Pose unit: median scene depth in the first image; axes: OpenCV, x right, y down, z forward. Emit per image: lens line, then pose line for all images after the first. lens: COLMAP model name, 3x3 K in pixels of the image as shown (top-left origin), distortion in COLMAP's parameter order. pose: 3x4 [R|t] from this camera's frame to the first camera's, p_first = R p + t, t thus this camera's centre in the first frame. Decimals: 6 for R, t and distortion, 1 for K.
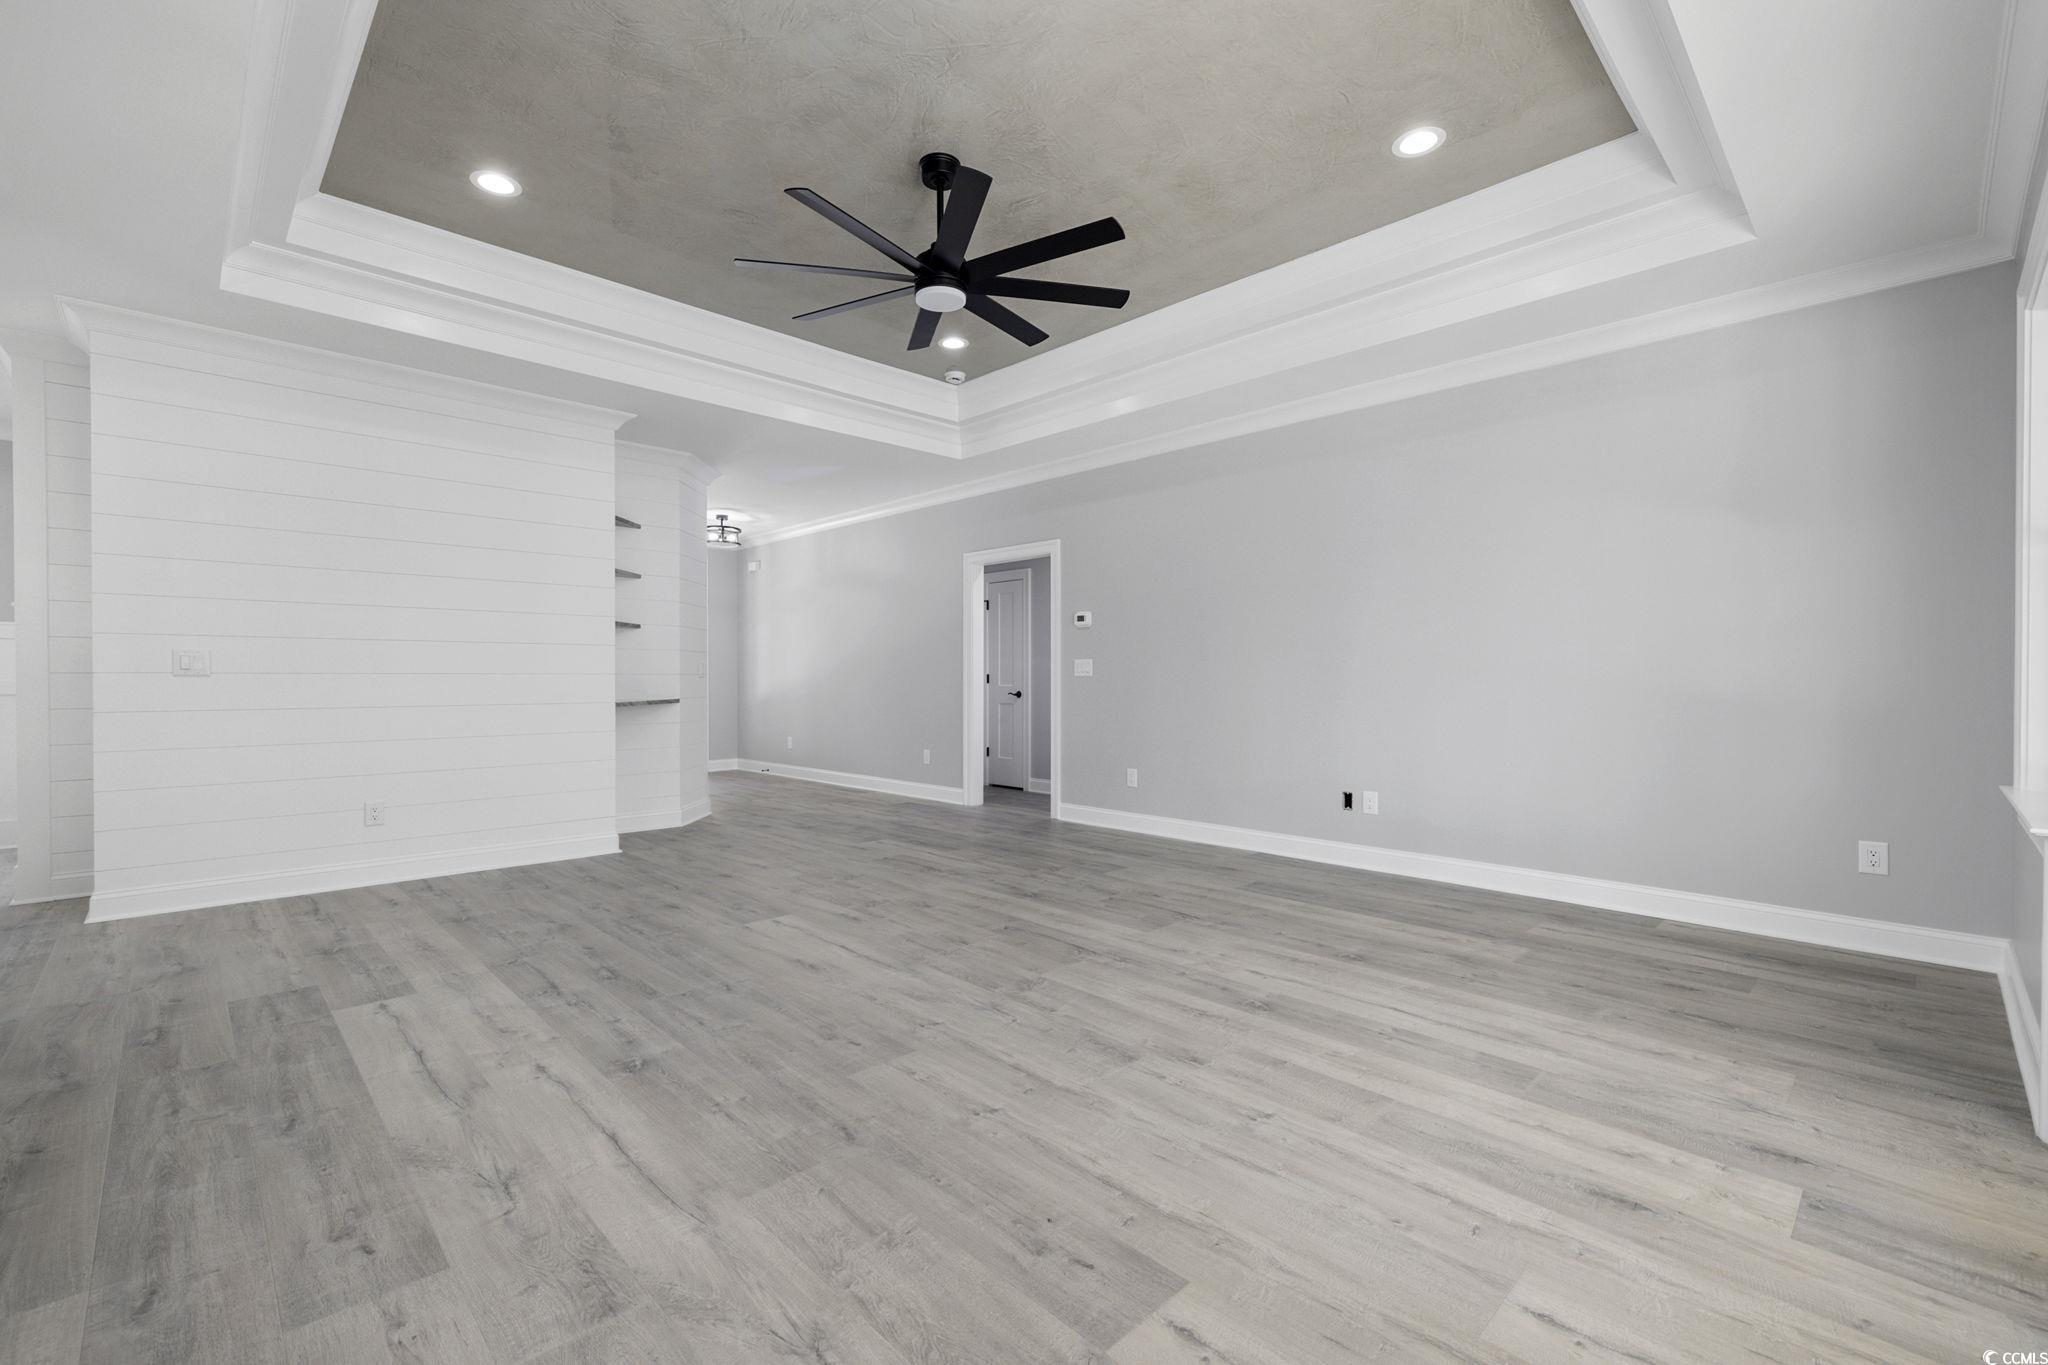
lens RADIAL K [[866.6, 0, 998.4], [0, 866.6, 679.1], [0, 0, 1]] dist [0.002640, -0.000121]
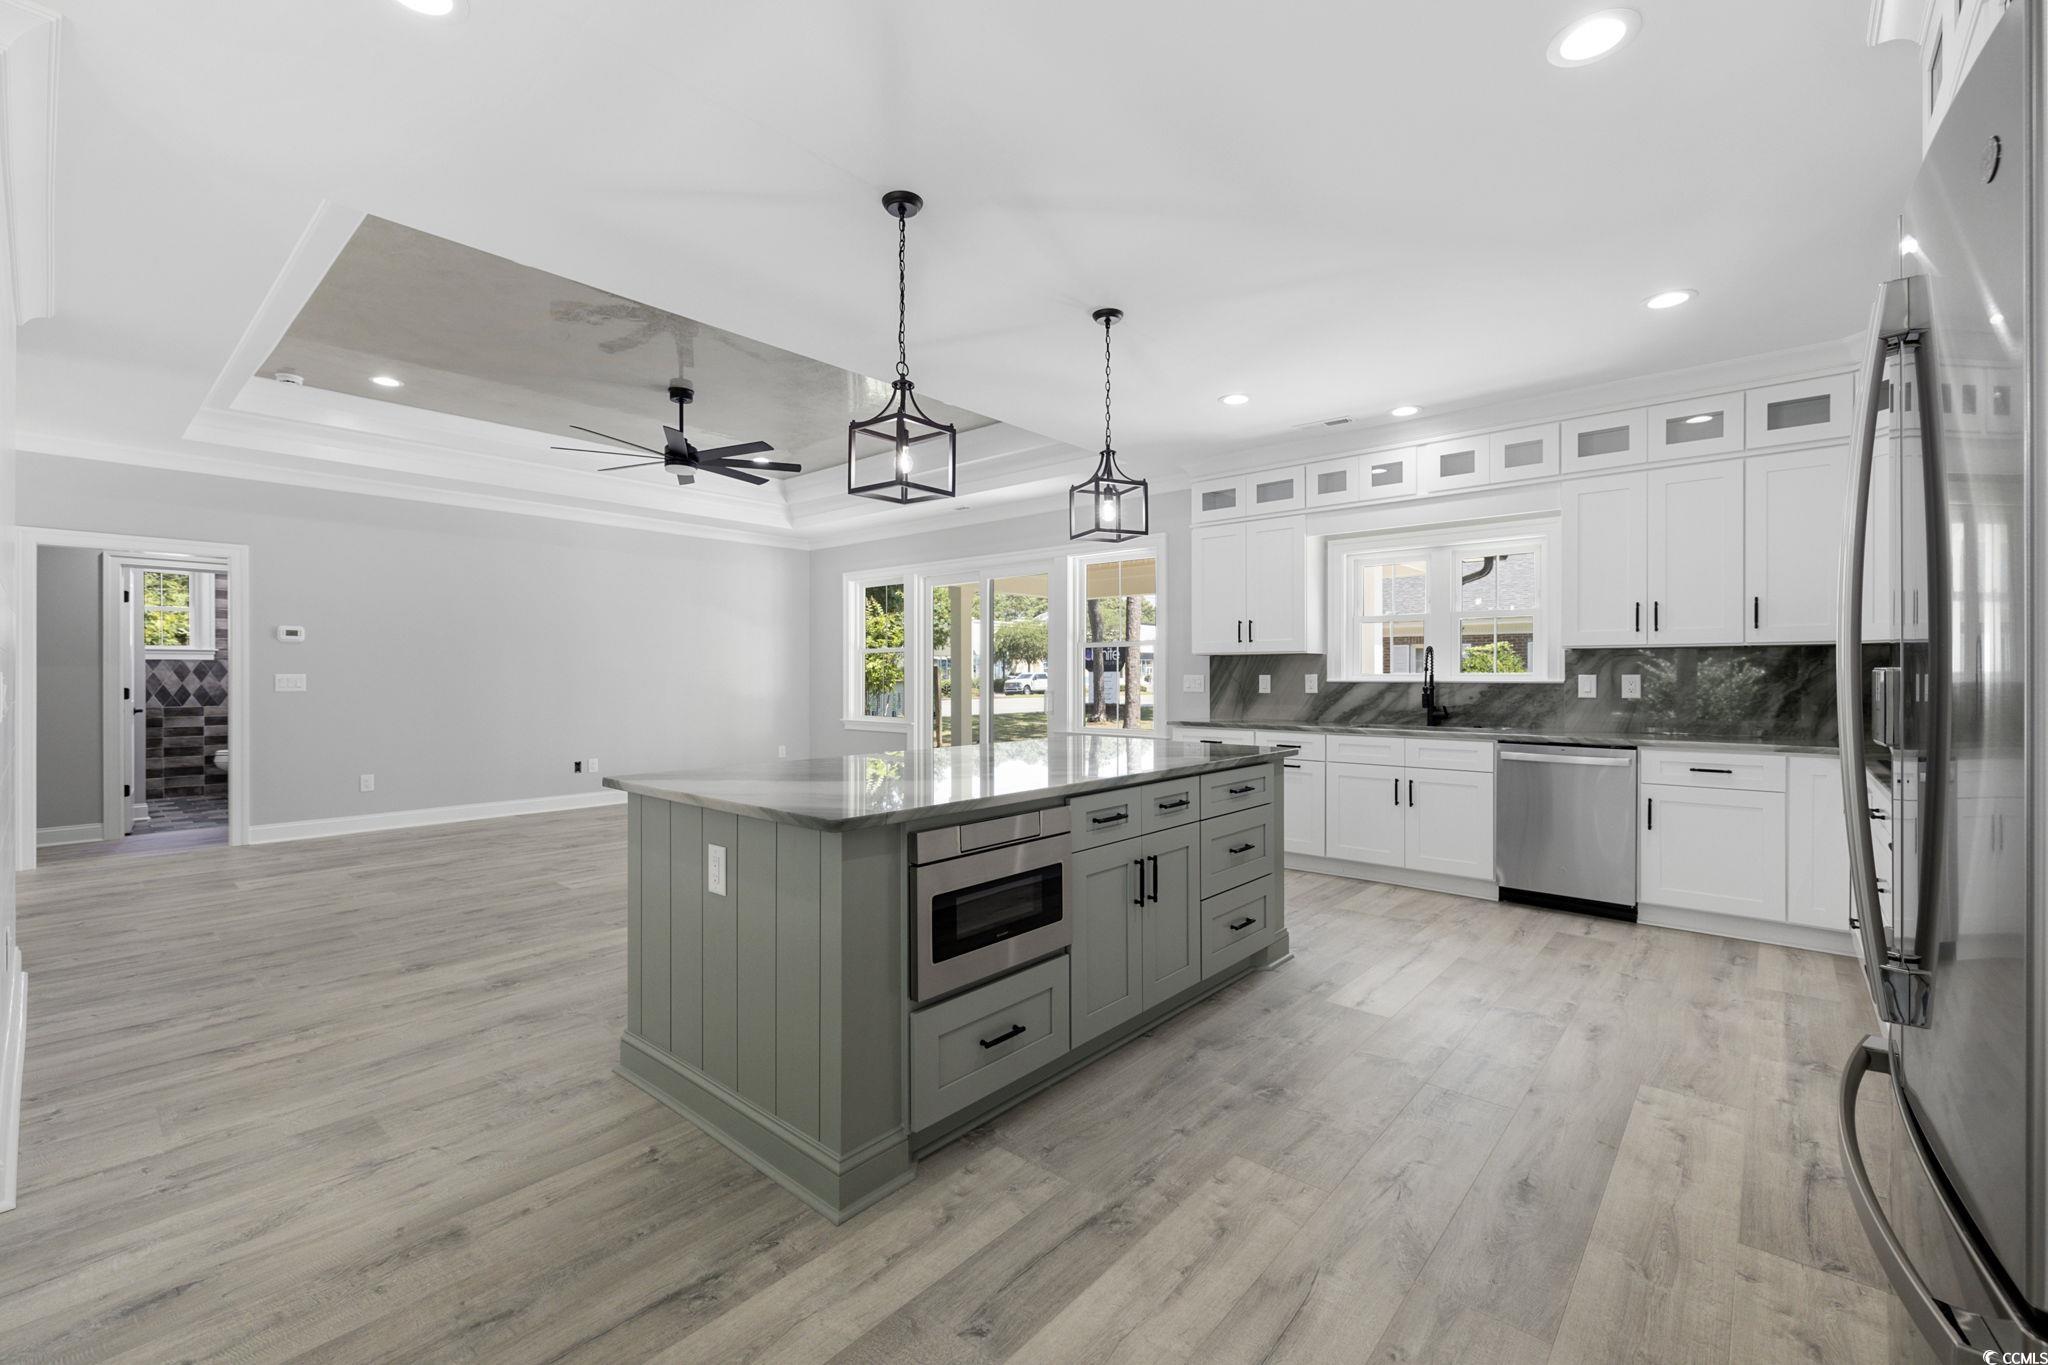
lens RADIAL K [[860.3, 0, 1011.9], [0, 860.3, 674.8], [0, 0, 1]] dist [-0.000259, -0.000206]
pose [[-0.086749, 0.001475, 0.996229, -2.221123], [0.002784, 0.999995, -0.001239, -0.043291], [-0.996226, 0.002666, -0.086753, 0.632851]]
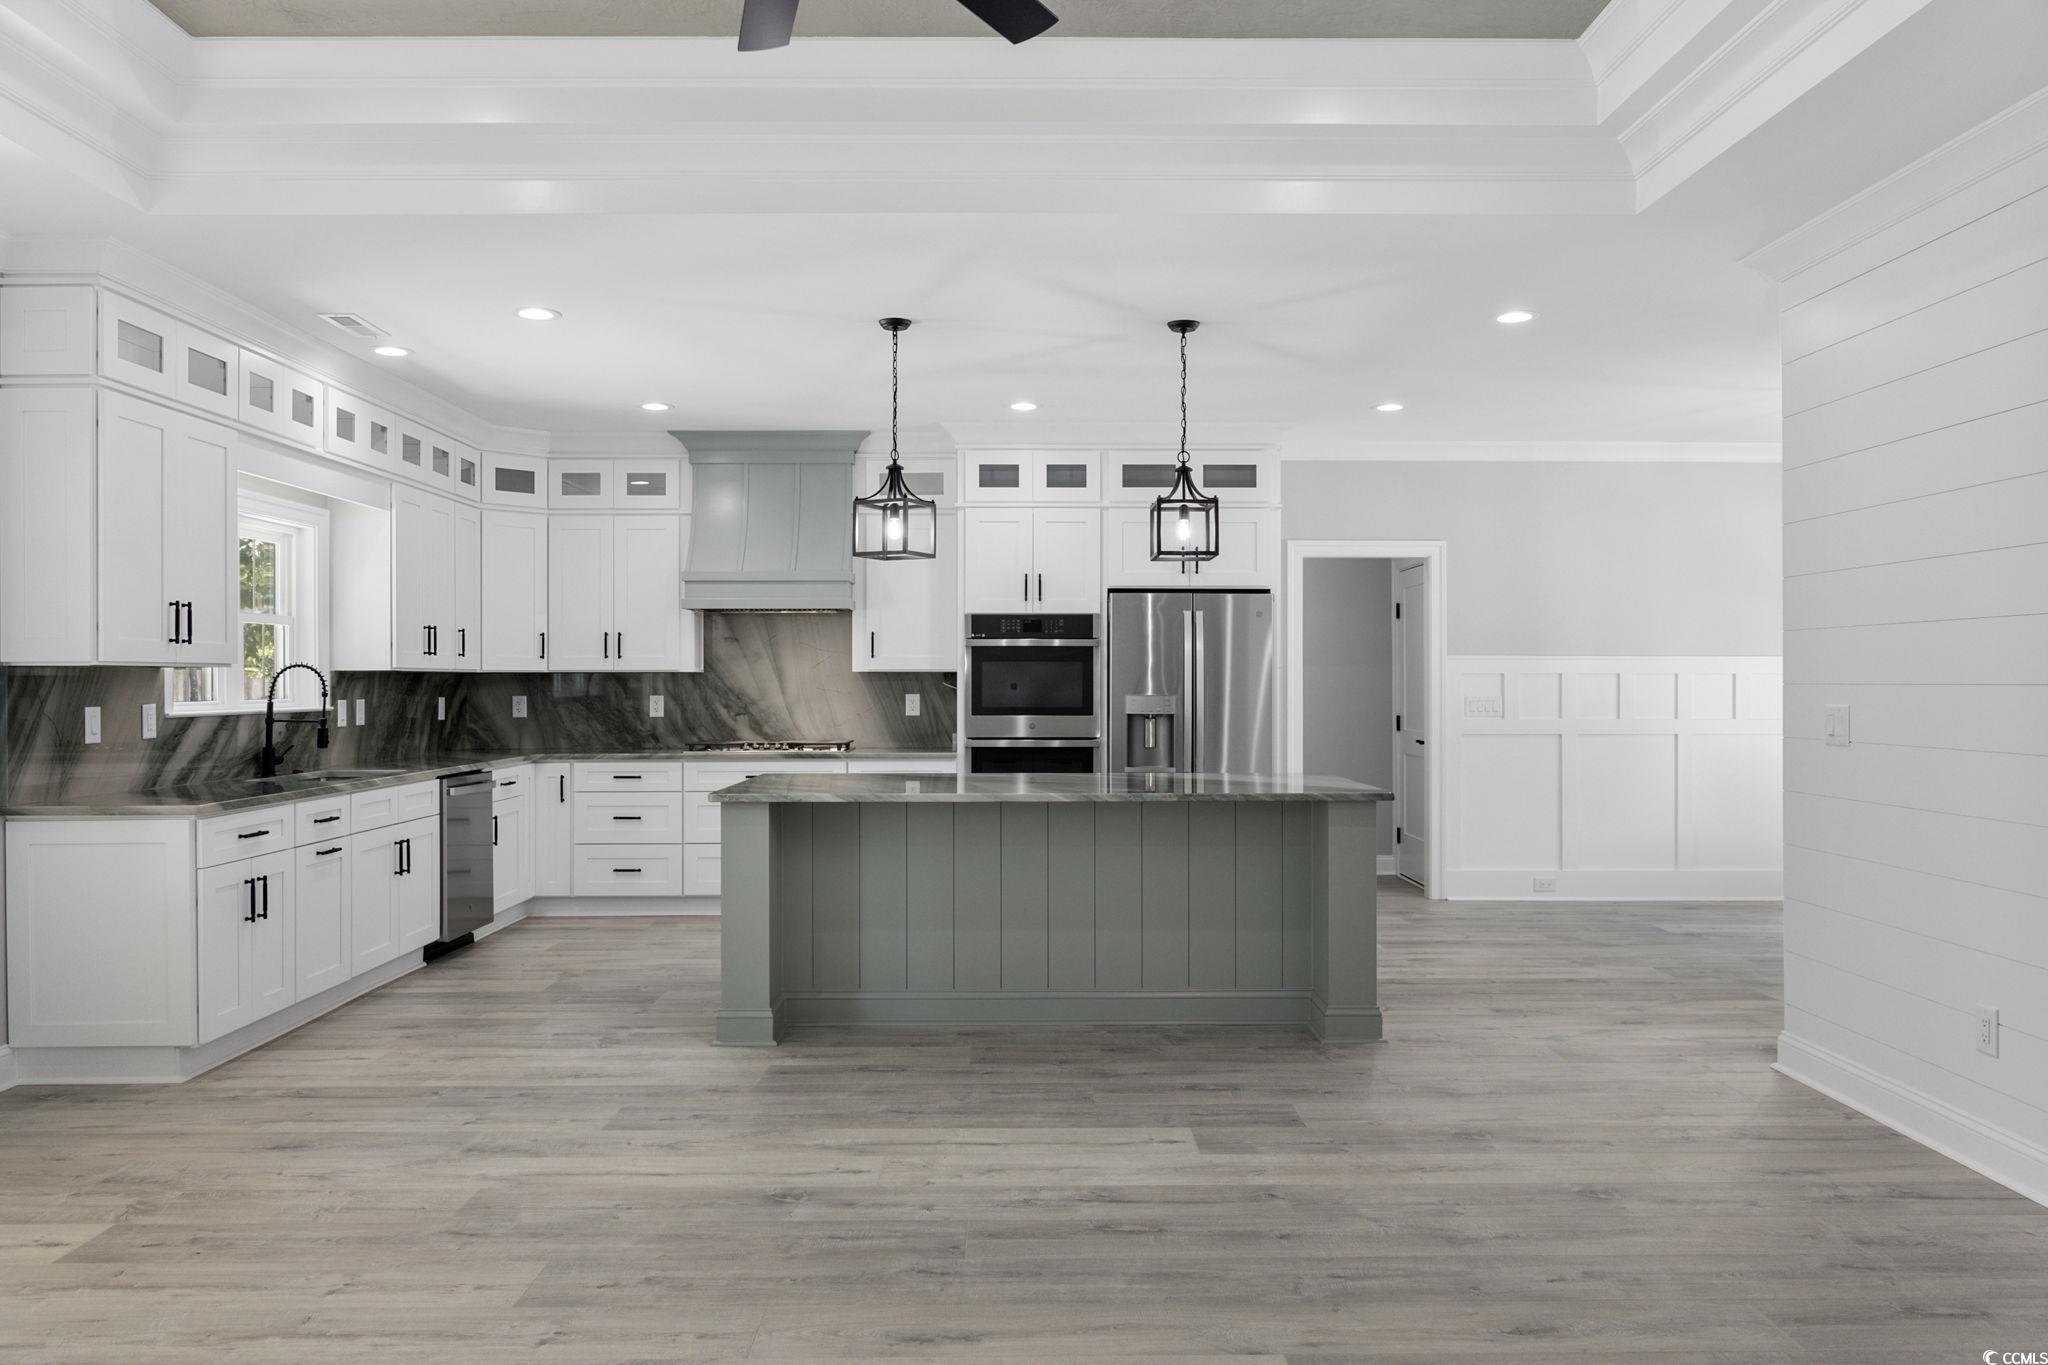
lens RADIAL K [[1477.4, 0, 1024.1], [0, 1477.4, 676.2], [0, 0, 1]] dist [-0.000758, 0.000286]
pose [[-0.679345, -0.001064, -0.733819, 0.462220], [0.000801, 0.999997, -0.002192, -0.077142], [0.733819, -0.002077, -0.679342, 1.932240]]
